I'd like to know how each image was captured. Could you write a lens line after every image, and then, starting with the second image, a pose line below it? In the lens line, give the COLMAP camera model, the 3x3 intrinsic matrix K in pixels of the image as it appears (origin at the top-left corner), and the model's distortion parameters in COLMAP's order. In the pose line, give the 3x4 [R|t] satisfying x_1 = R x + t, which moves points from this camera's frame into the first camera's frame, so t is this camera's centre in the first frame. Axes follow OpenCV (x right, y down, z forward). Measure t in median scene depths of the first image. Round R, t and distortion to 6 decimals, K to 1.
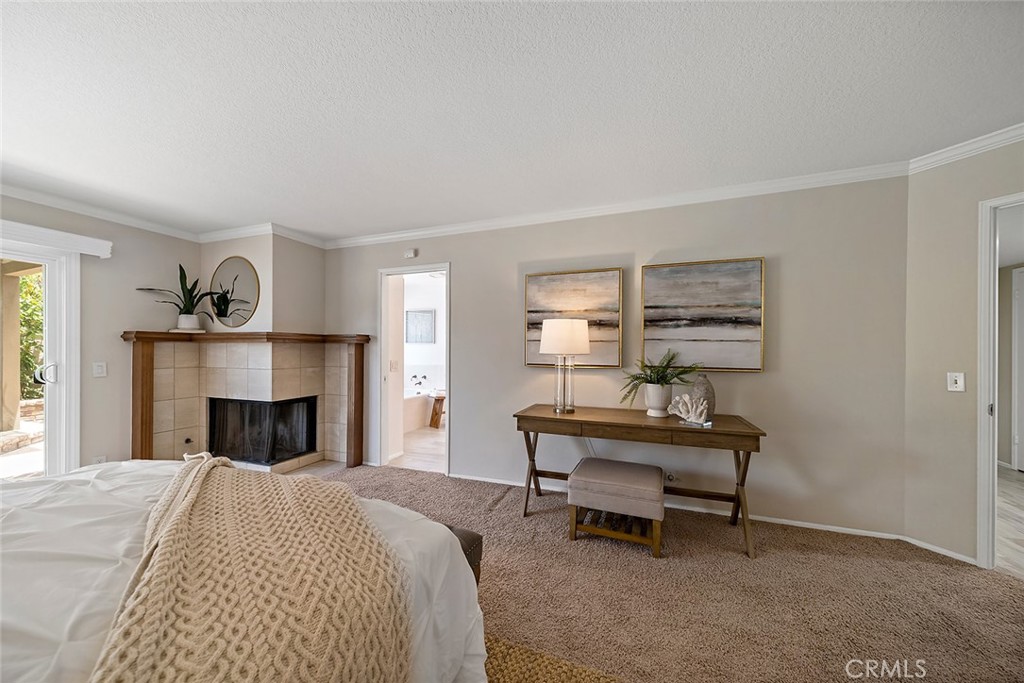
lens RADIAL K [[371.3, 0, 512.0], [0, 371.3, 341.5], [0, 0, 1]] dist [0.009746, -0.000007]
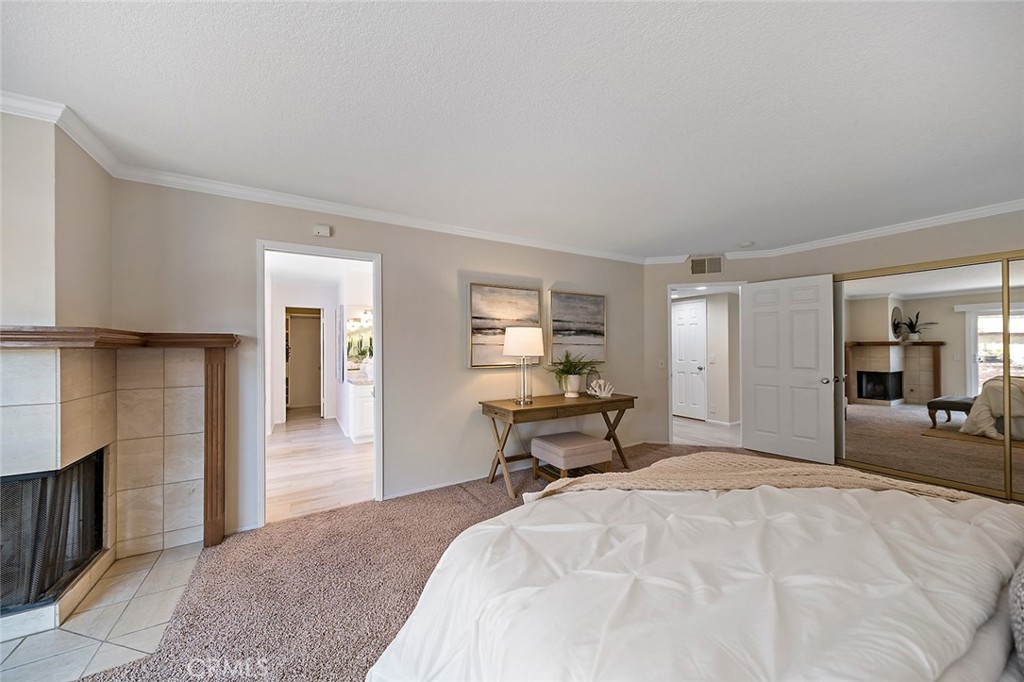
lens RADIAL K [[354.3, 0, 510.2], [0, 354.3, 345.1], [0, 0, 1]] dist [-0.000107, -0.000034]
pose [[0.622890, 0.001972, 0.782307, -0.761207], [-0.000108, 0.999997, -0.002435, 0.002259], [-0.782310, 0.001433, 0.622888, 0.305242]]
